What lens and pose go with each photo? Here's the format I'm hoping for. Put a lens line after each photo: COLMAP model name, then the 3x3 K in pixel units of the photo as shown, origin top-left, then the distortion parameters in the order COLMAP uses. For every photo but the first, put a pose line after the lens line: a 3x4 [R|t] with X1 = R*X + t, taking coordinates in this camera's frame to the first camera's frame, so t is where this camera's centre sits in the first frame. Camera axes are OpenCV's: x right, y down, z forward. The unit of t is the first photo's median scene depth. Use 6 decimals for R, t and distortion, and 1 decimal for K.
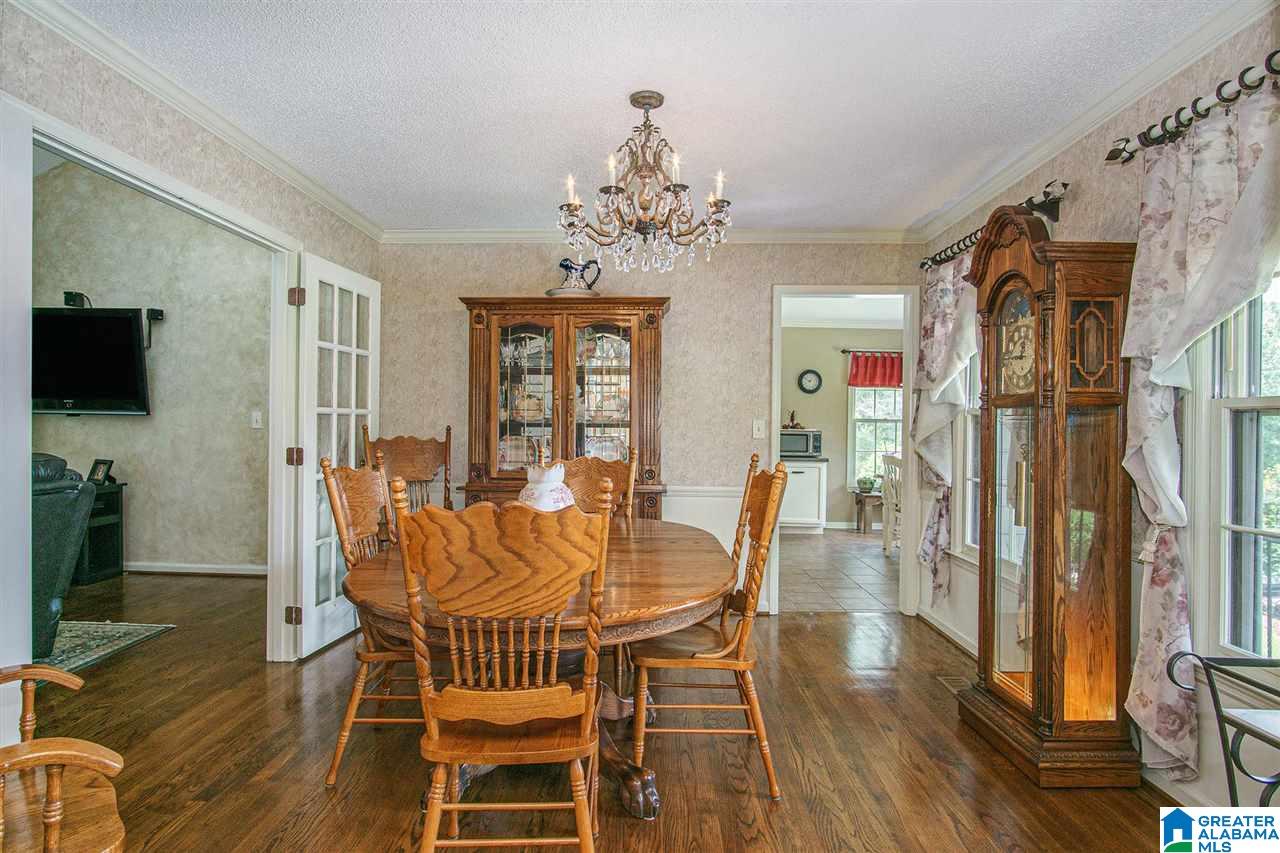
lens RADIAL K [[694.6, 0, 639.1], [0, 694.6, 424.8], [0, 0, 1]] dist [-0.019639, 0.002463]
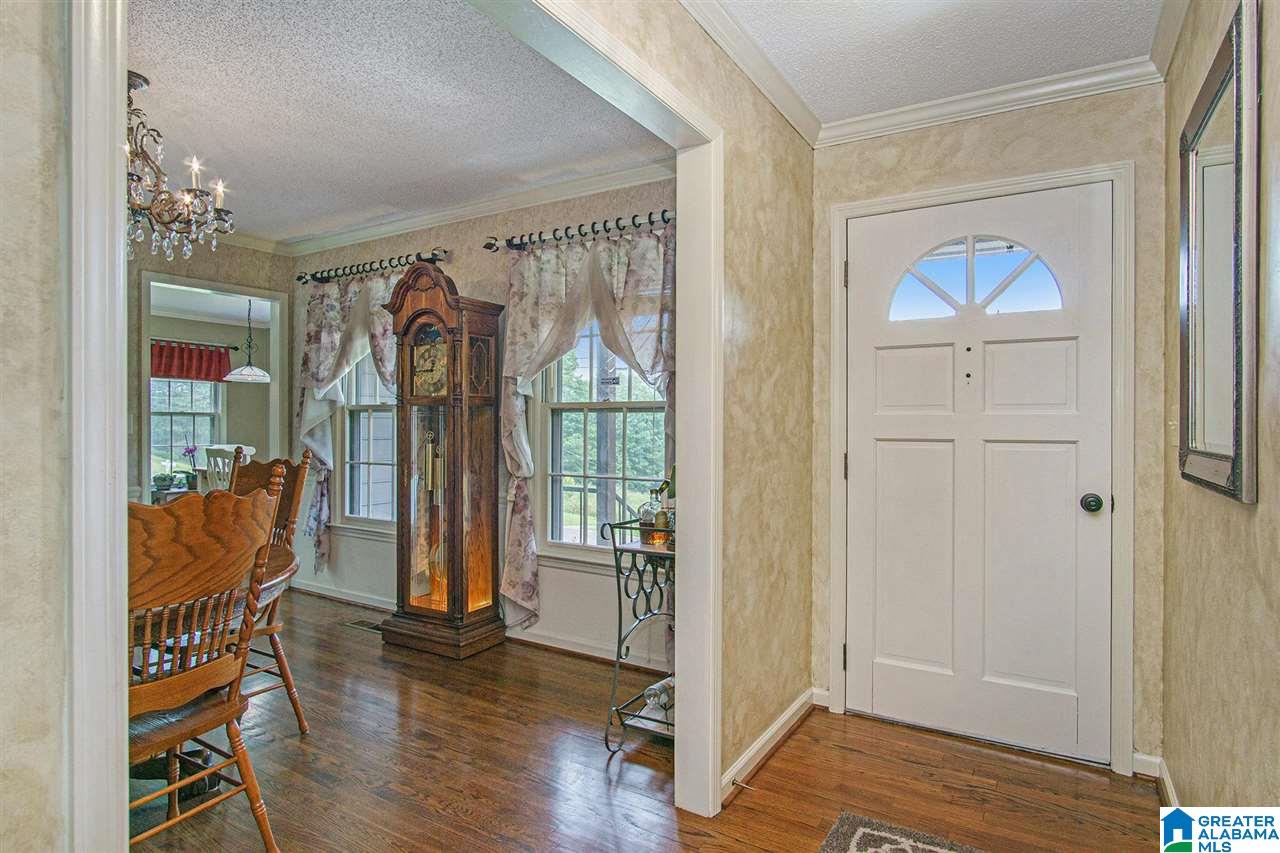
lens RADIAL K [[694.6, 0, 639.1], [0, 694.6, 424.8], [0, 0, 1]] dist [-0.019639, 0.002463]
pose [[0.496836, -0.014608, 0.867721, -0.517800], [0.004874, 0.999890, 0.014042, -0.004300], [-0.867830, -0.002747, 0.496853, -0.088561]]
